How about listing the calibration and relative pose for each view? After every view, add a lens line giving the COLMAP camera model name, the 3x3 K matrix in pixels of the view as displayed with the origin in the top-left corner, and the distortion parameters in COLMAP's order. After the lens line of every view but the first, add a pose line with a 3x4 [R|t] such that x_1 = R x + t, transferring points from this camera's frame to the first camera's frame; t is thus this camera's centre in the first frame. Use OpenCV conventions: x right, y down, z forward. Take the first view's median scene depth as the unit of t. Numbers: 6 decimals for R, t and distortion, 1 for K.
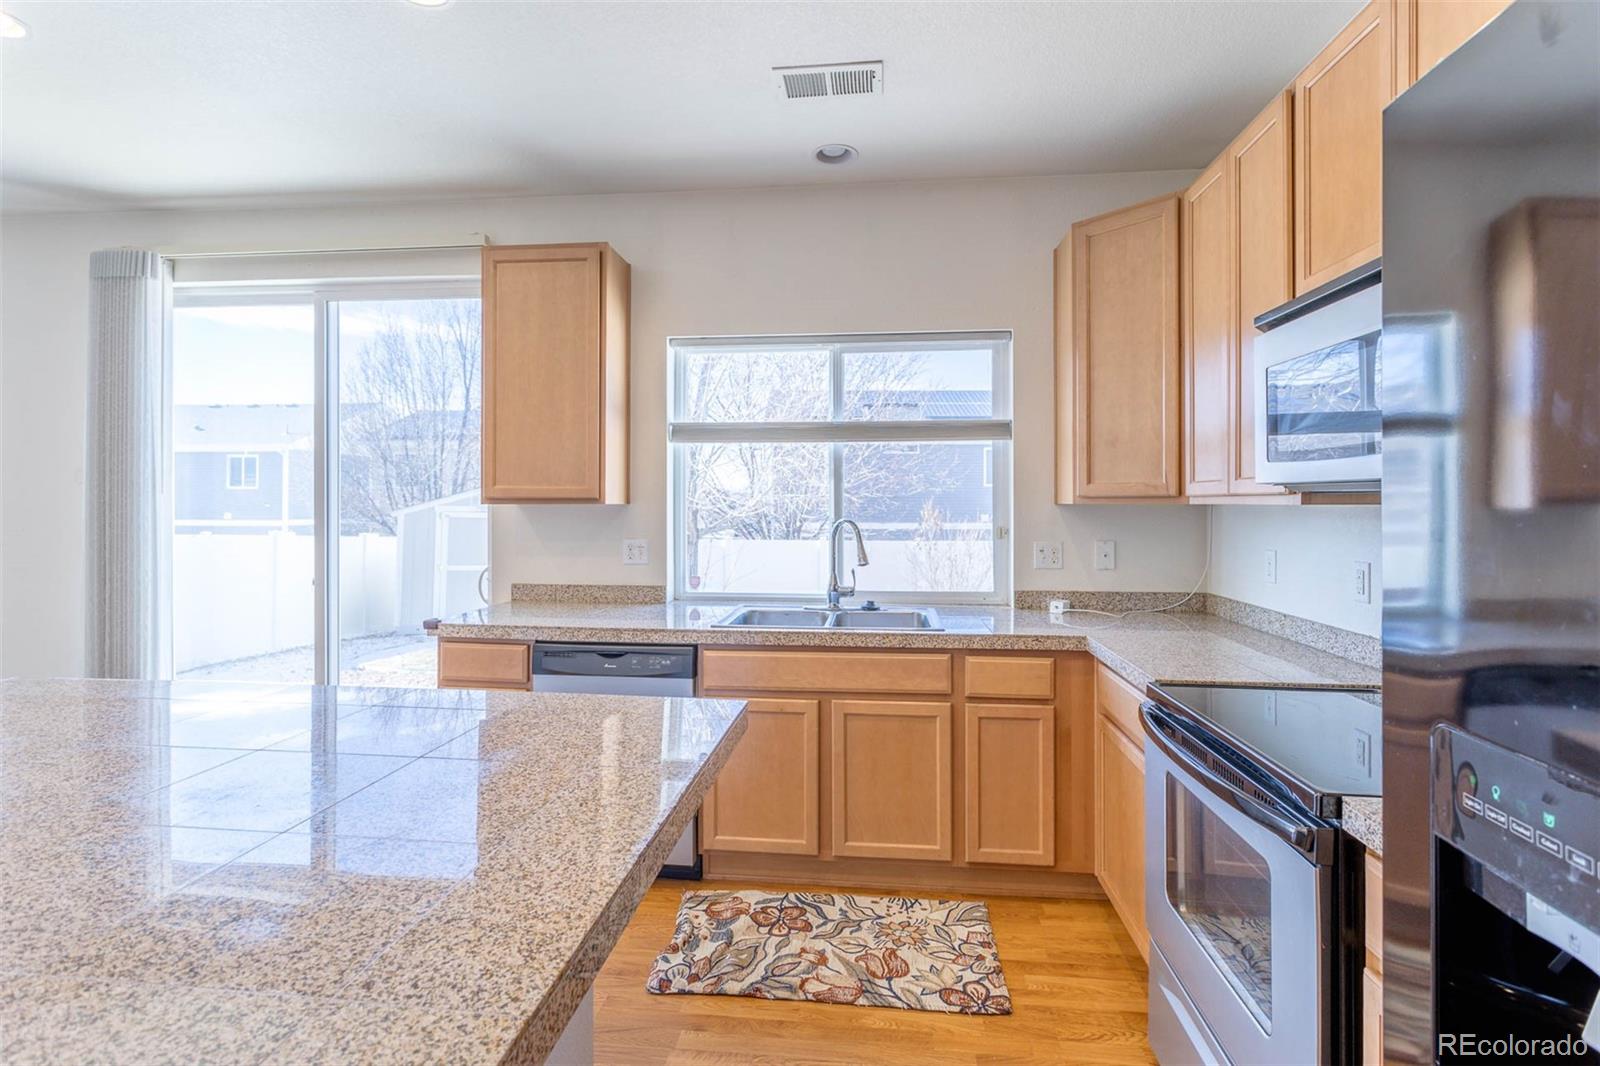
lens RADIAL K [[783.4, 0, 823.1], [0, 783.4, 502.4], [0, 0, 1]] dist [0.000944, 0.000089]
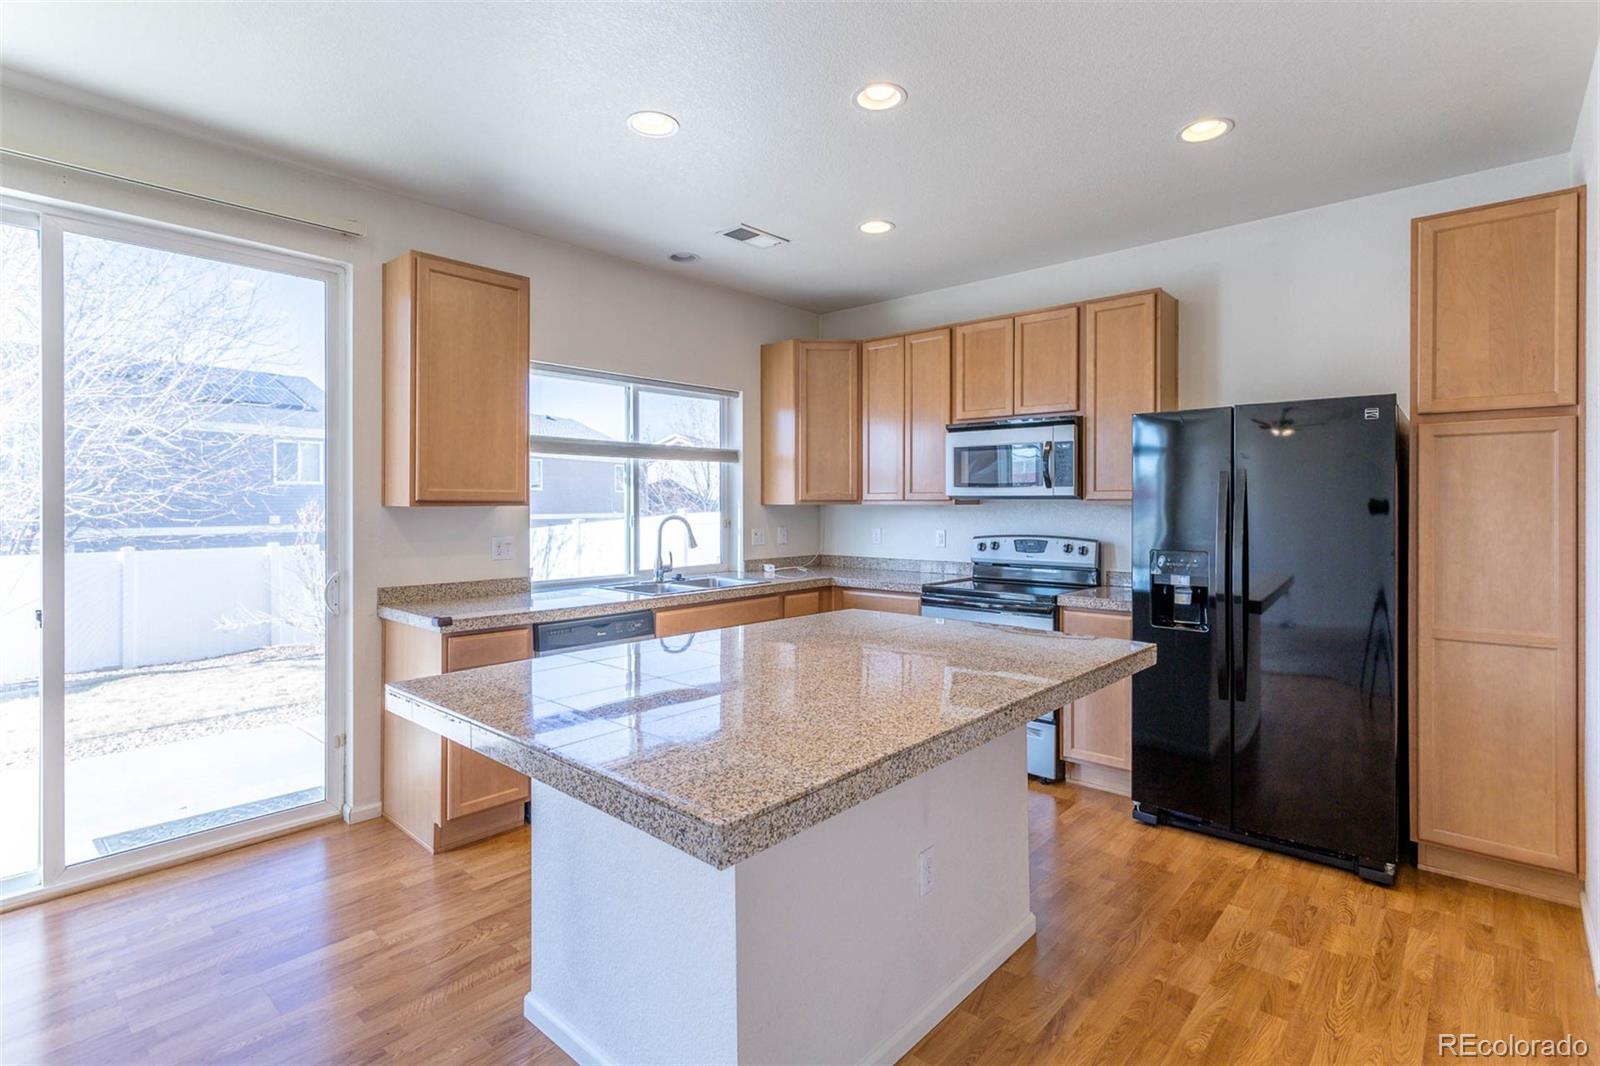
lens RADIAL K [[785.2, 0, 816.0], [0, 785.2, 505.5], [0, 0, 1]] dist [0.095636, 0.000032]
pose [[0.580173, -0.004715, 0.814479, -1.150999], [-0.000346, 0.999982, 0.006036, -0.007138], [-0.814493, -0.003784, 0.580161, -0.028048]]
